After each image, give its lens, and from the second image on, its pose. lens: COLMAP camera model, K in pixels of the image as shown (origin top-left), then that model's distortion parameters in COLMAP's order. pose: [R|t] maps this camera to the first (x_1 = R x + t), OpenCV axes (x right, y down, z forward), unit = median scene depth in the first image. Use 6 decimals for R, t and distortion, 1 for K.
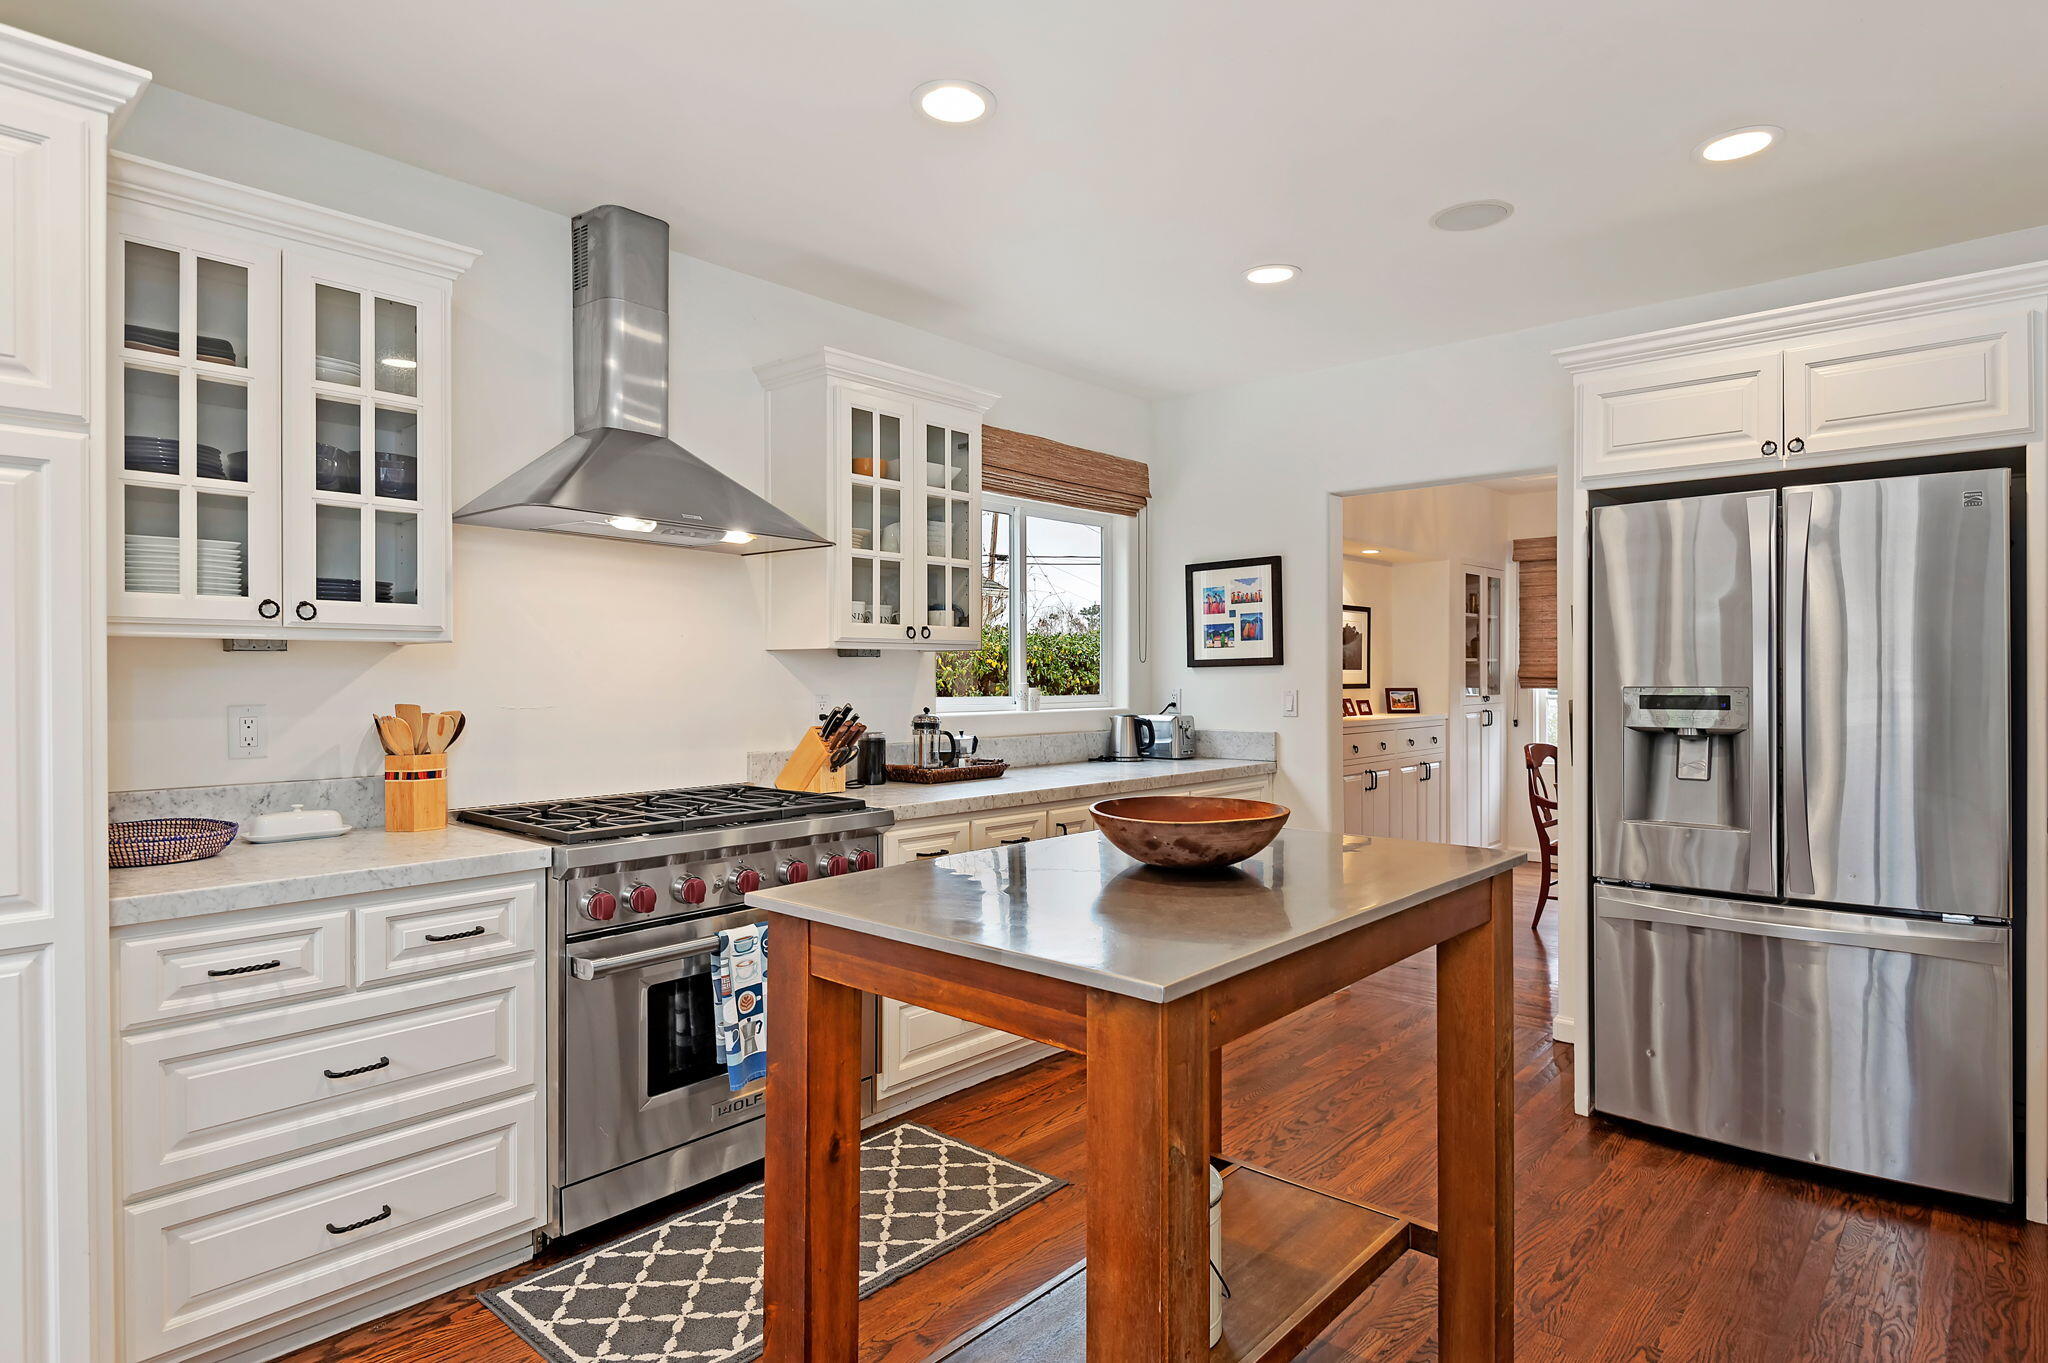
lens RADIAL K [[1107.4, 0, 1030.0], [0, 1107.4, 680.7], [0, 0, 1]] dist [0.019569, -0.009506]
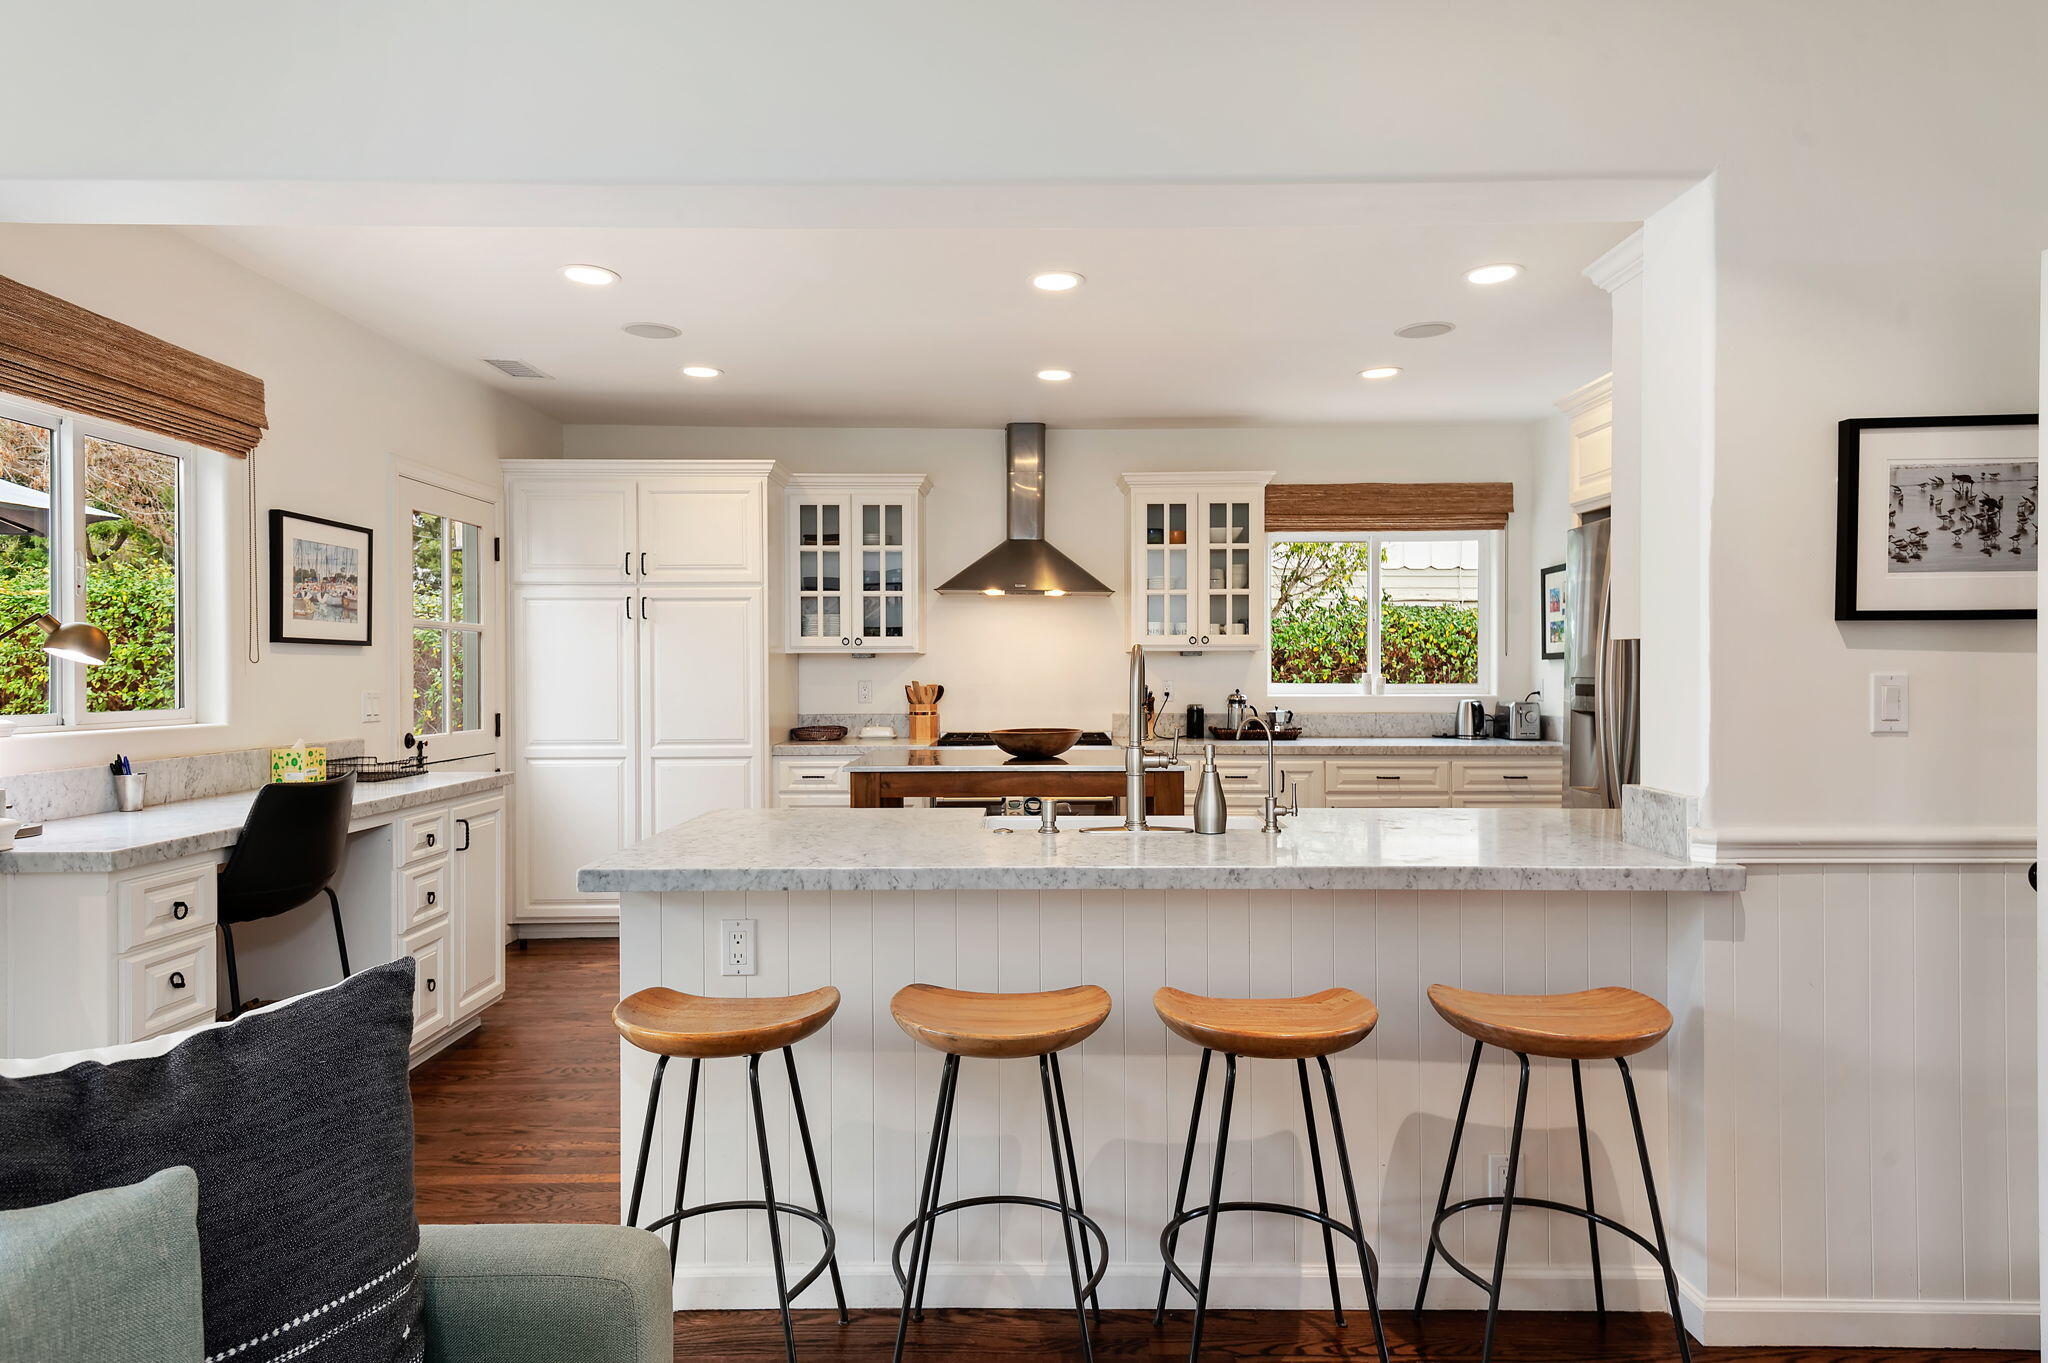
lens RADIAL K [[1183.5, 0, 1053.1], [0, 1183.5, 679.0], [0, 0, 1]] dist [0.034591, -0.002762]
pose [[0.663775, 0.008164, -0.747888, 1.220001], [-0.002838, 0.999961, 0.008397, -0.002605], [0.747927, -0.003451, 0.663772, -0.308641]]
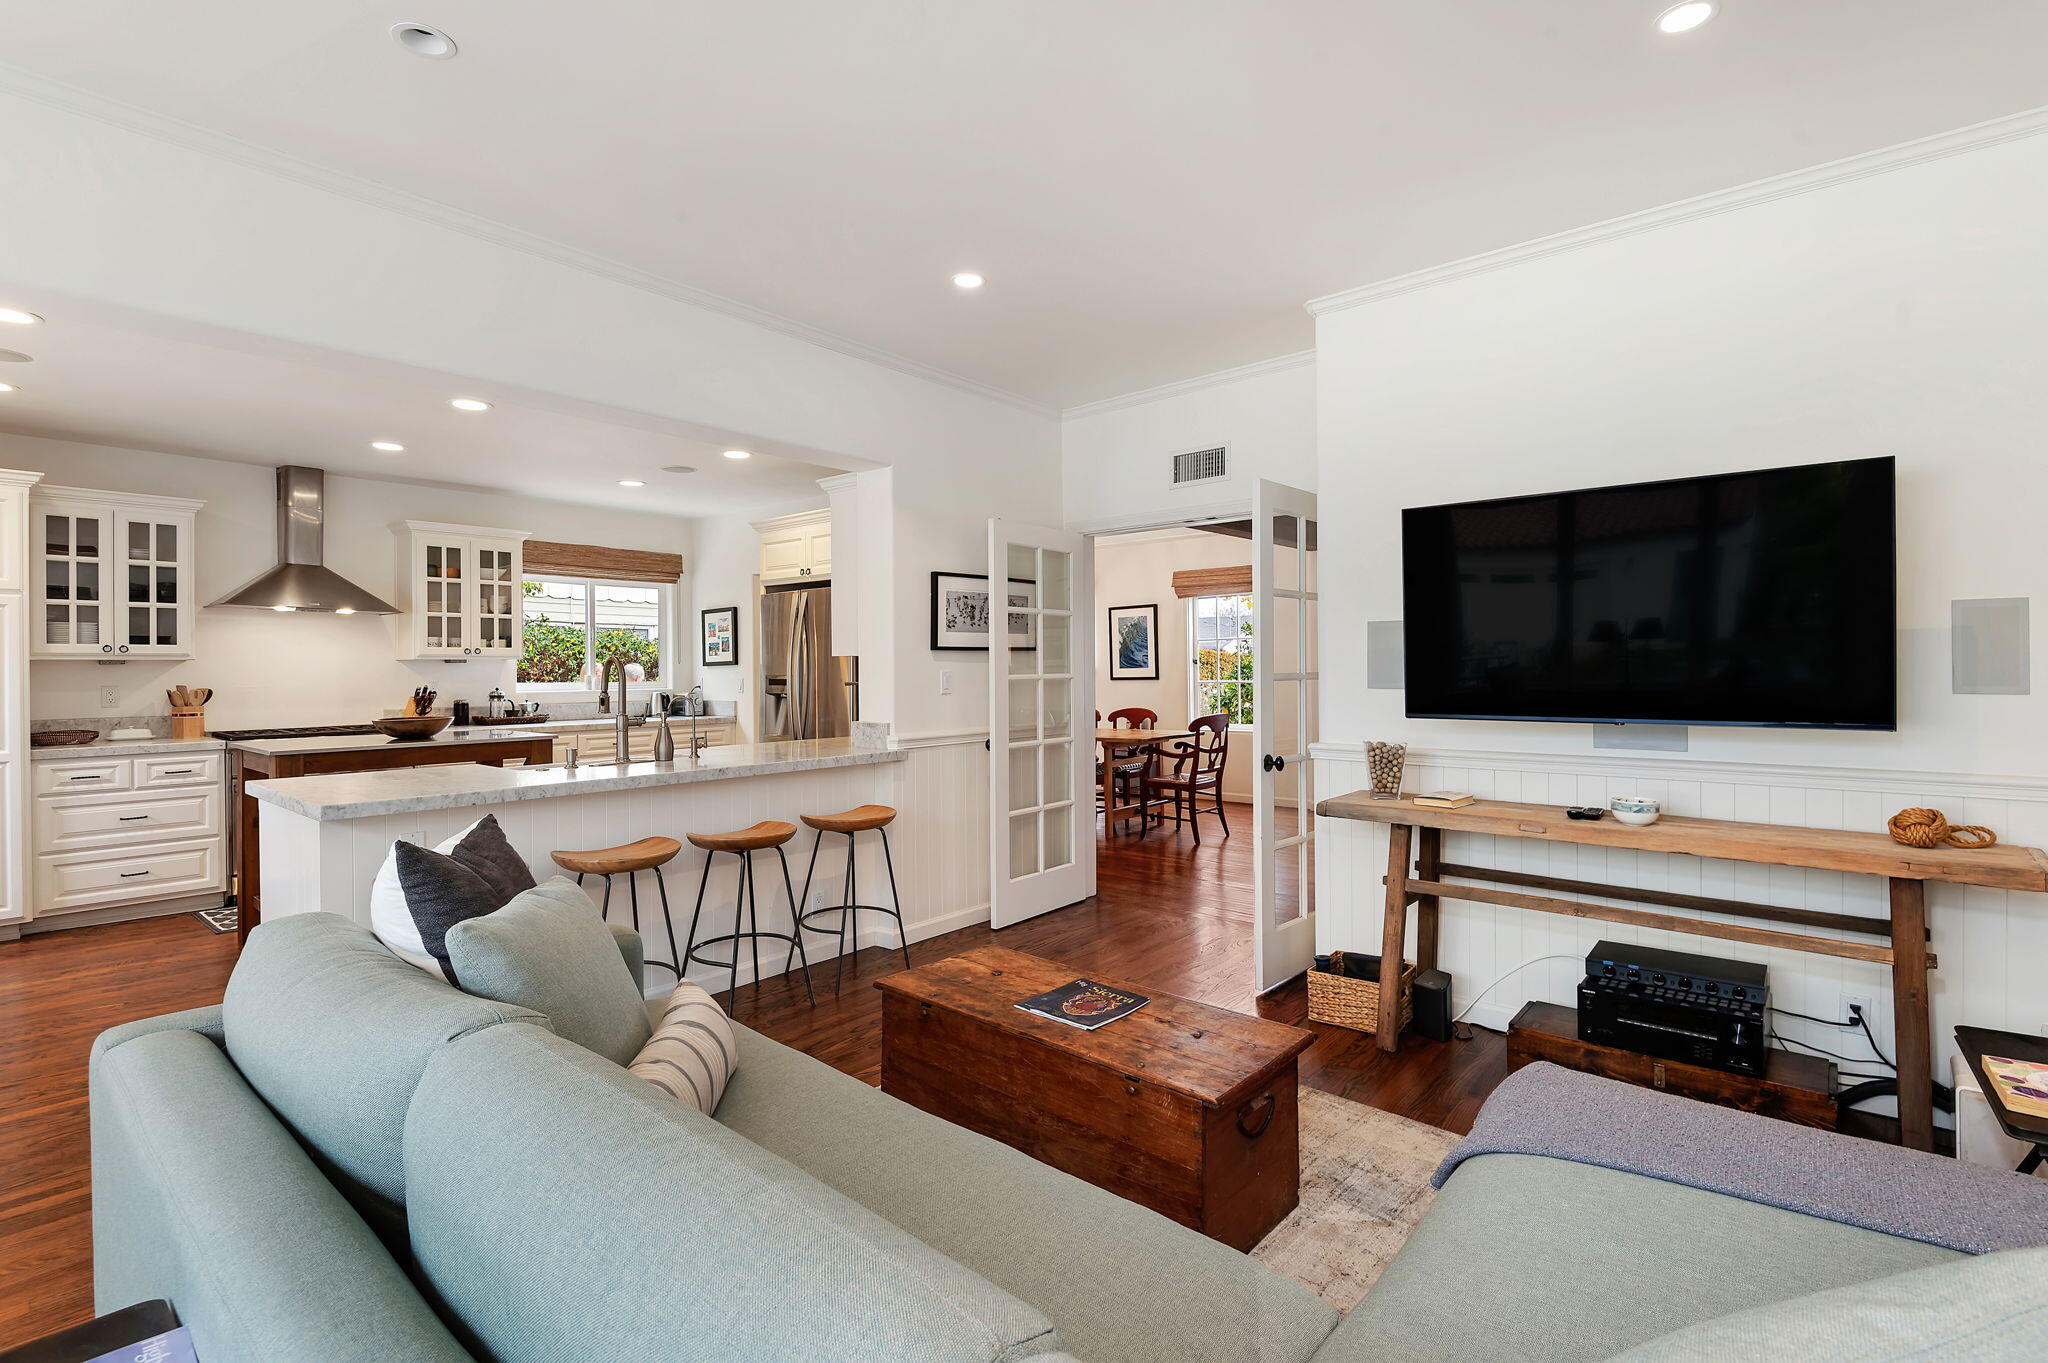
lens RADIAL K [[951.1, 0, 1017.2], [0, 951.1, 668.7], [0, 0, 1]] dist [0.019598, -0.008485]
pose [[0.999907, -0.004664, 0.012779, 1.092551], [0.004728, 0.999977, -0.004948, 0.003633], [-0.012756, 0.005008, 0.999906, -0.984516]]
